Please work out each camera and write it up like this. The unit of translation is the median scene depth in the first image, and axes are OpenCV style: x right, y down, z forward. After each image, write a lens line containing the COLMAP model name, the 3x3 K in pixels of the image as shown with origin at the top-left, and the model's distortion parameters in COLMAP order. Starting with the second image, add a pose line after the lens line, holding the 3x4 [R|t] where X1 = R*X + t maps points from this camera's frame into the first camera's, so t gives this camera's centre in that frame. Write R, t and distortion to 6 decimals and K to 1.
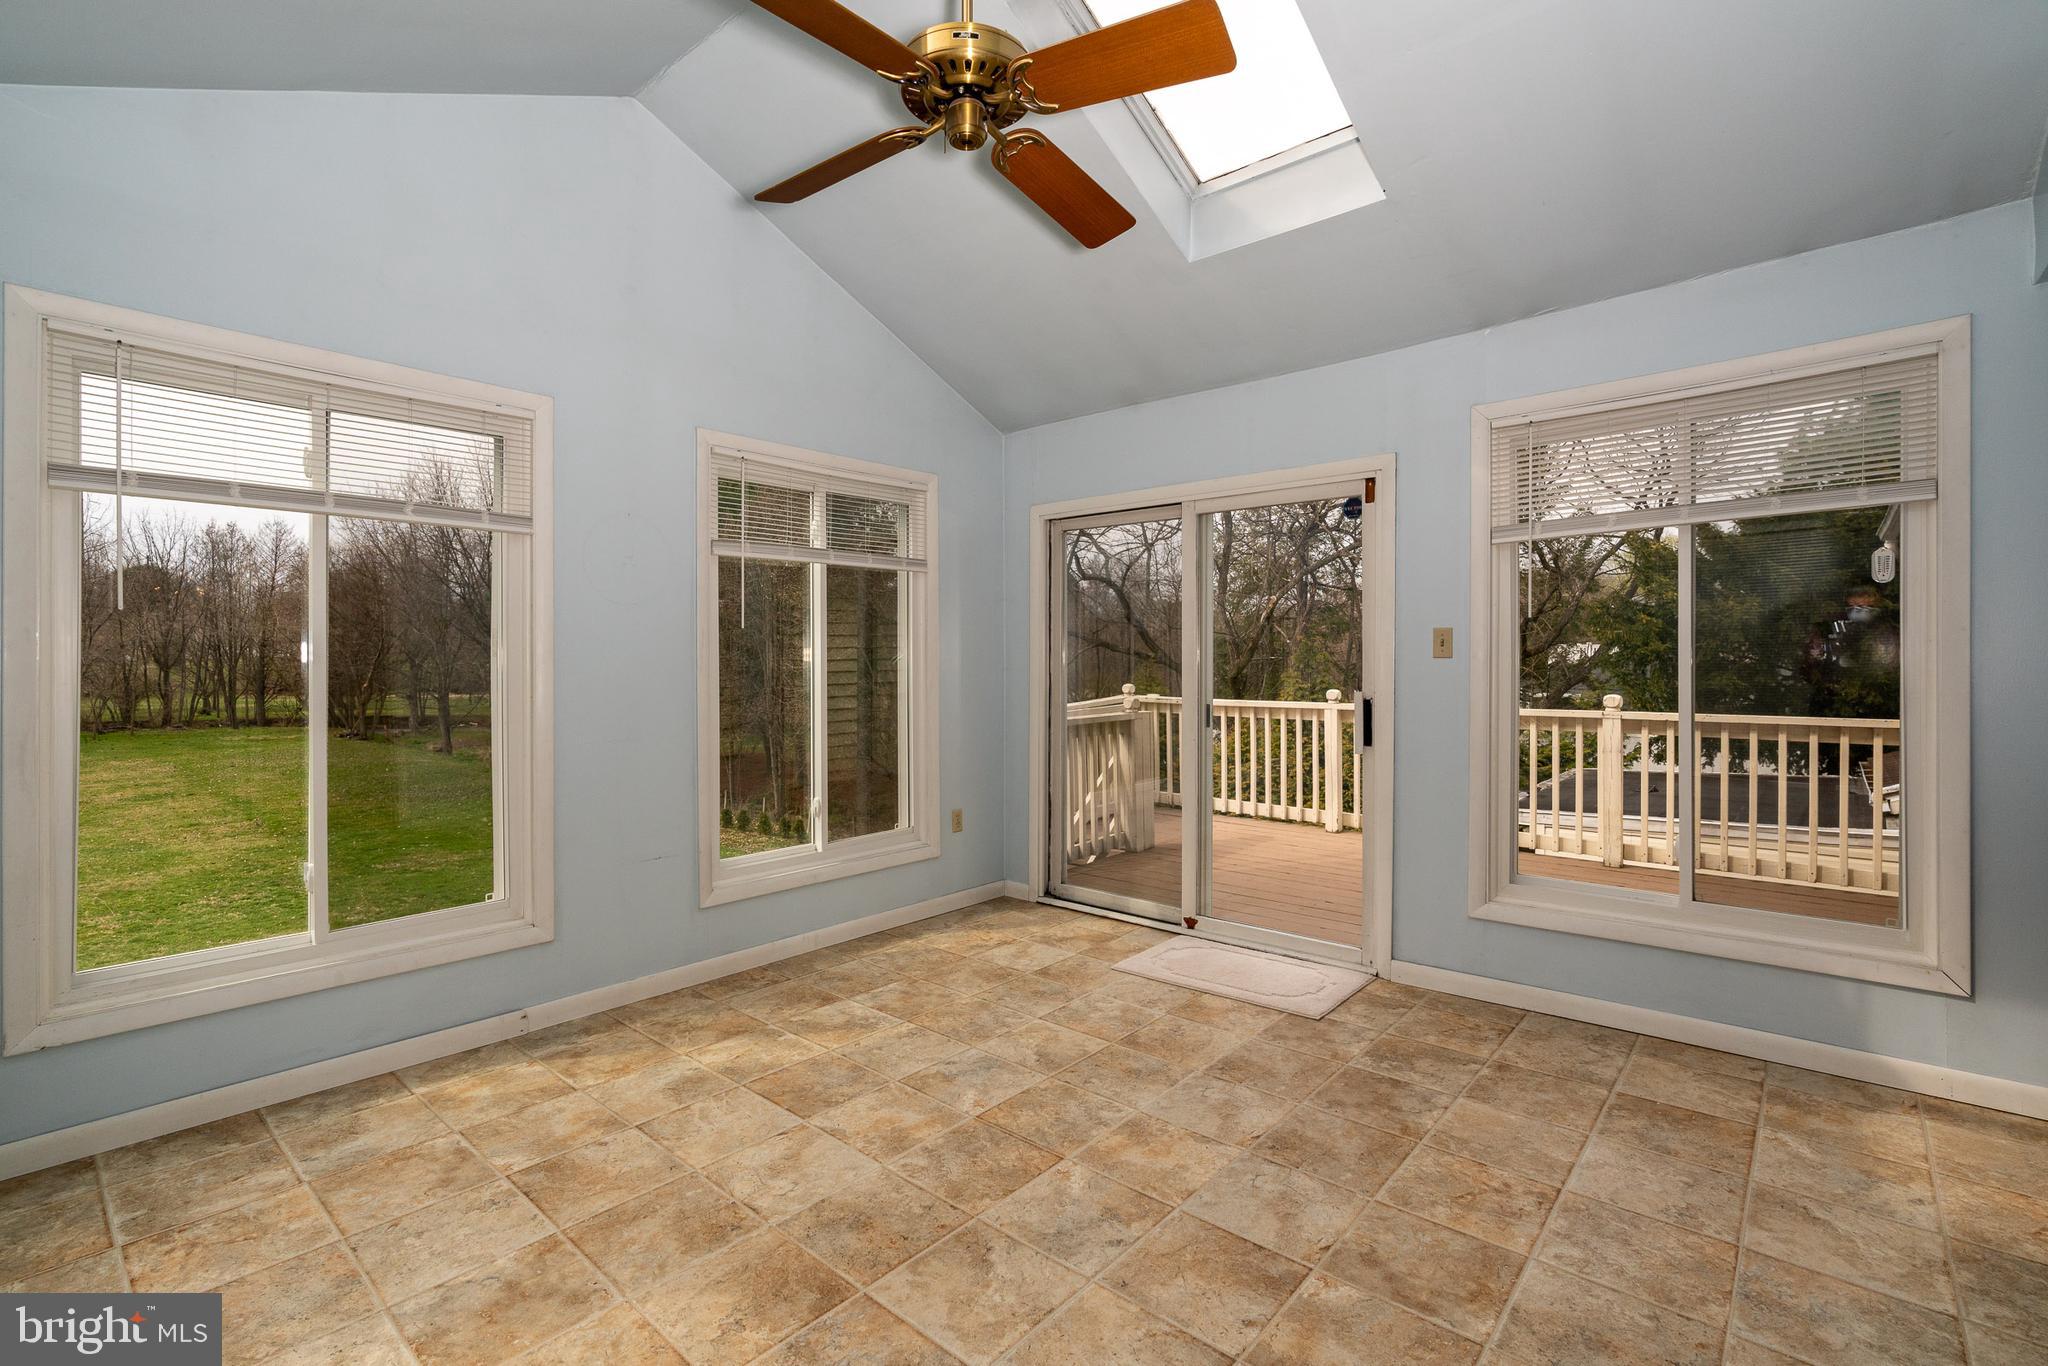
lens RADIAL K [[953.0, 0, 1001.7], [0, 953.0, 651.7], [0, 0, 1]] dist [-0.014304, 0.005334]
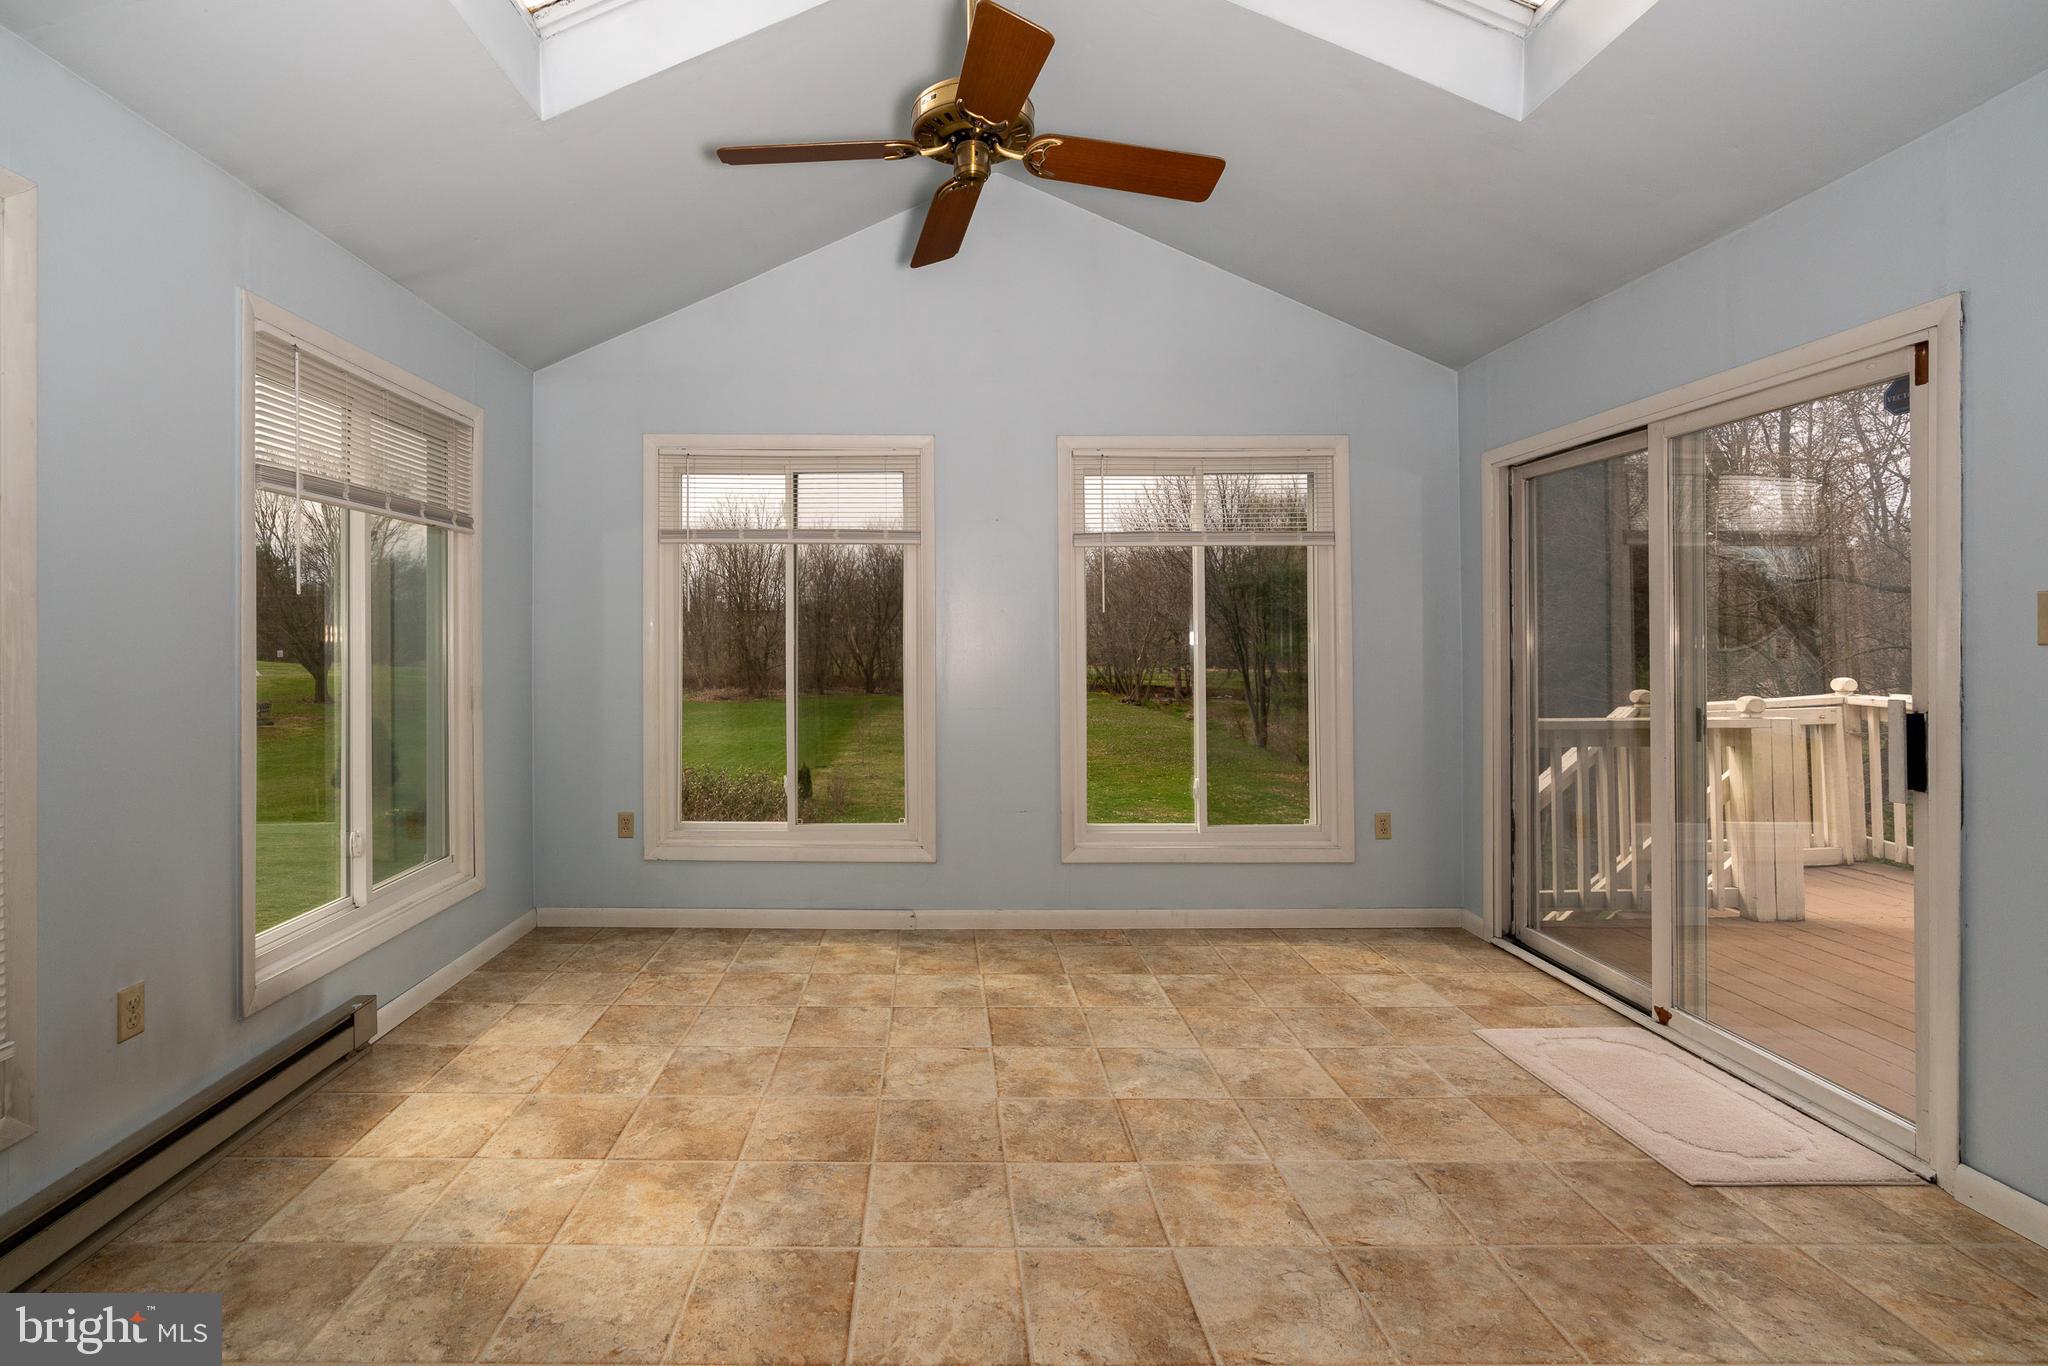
lens RADIAL K [[953.0, 0, 893.2], [0, 953.0, 626.3], [0, 0, 1]] dist [-0.014304, 0.005334]
pose [[0.640984, -0.008188, -0.767510, 0.476901], [0.006013, 0.999966, -0.005646, -0.005635], [0.767530, -0.000996, 0.641012, 0.139008]]
